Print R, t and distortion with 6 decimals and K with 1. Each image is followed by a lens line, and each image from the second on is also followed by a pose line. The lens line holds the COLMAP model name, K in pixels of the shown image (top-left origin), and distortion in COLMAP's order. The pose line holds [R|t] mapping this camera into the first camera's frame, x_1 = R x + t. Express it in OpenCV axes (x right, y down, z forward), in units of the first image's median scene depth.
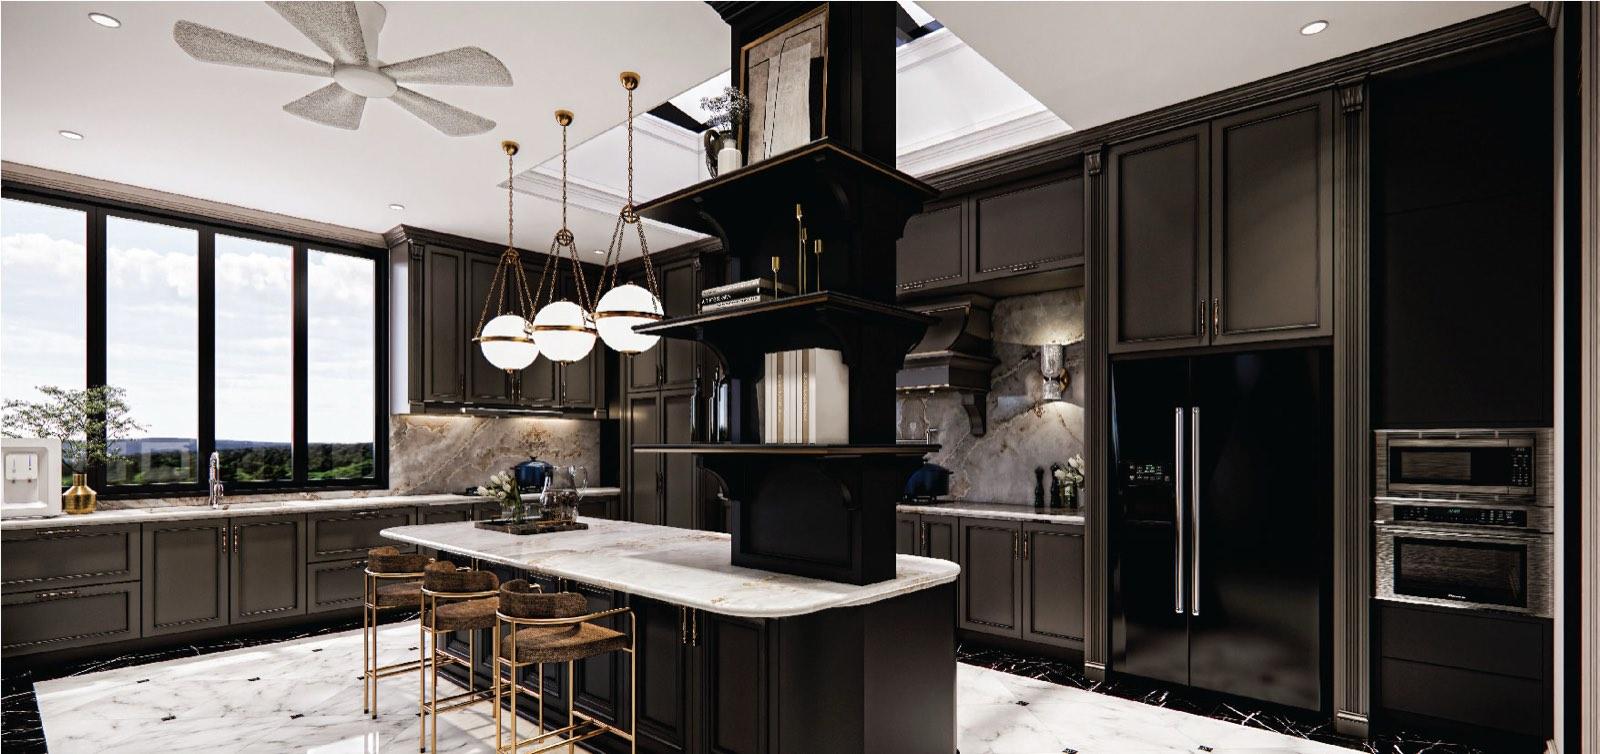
lens RADIAL K [[752.4, 0, 810.3], [0, 752.4, 447.0], [0, 0, 1]] dist [0.039918, -0.000031]
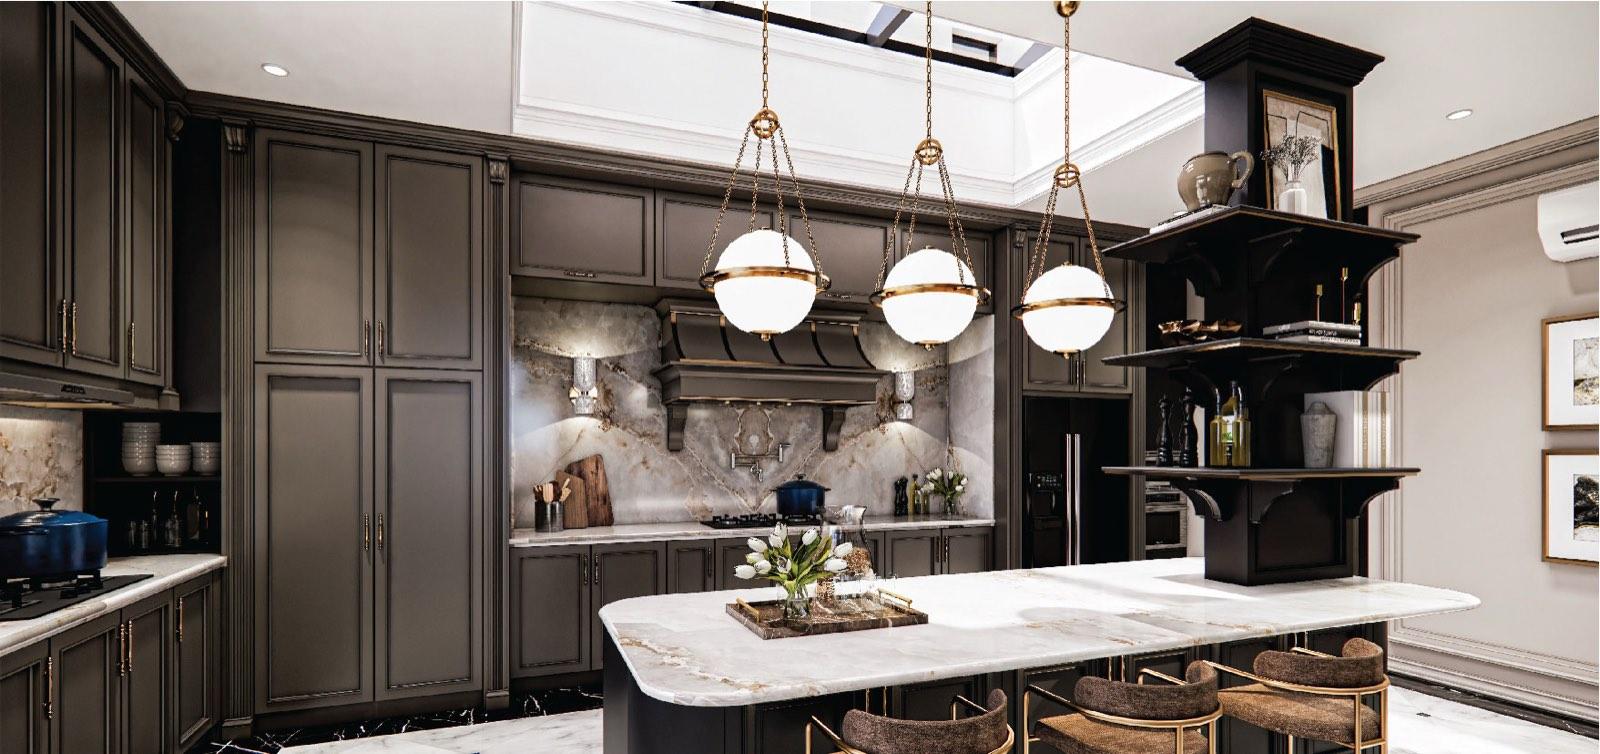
lens RADIAL K [[752.4, 0, 810.3], [0, 752.4, 447.0], [0, 0, 1]] dist [0.039918, -0.000031]
pose [[0.443507, 0.003754, 0.896263, -0.824826], [0.001488, 0.999987, -0.004925, -0.018318], [-0.896270, 0.003518, 0.443496, 0.681472]]
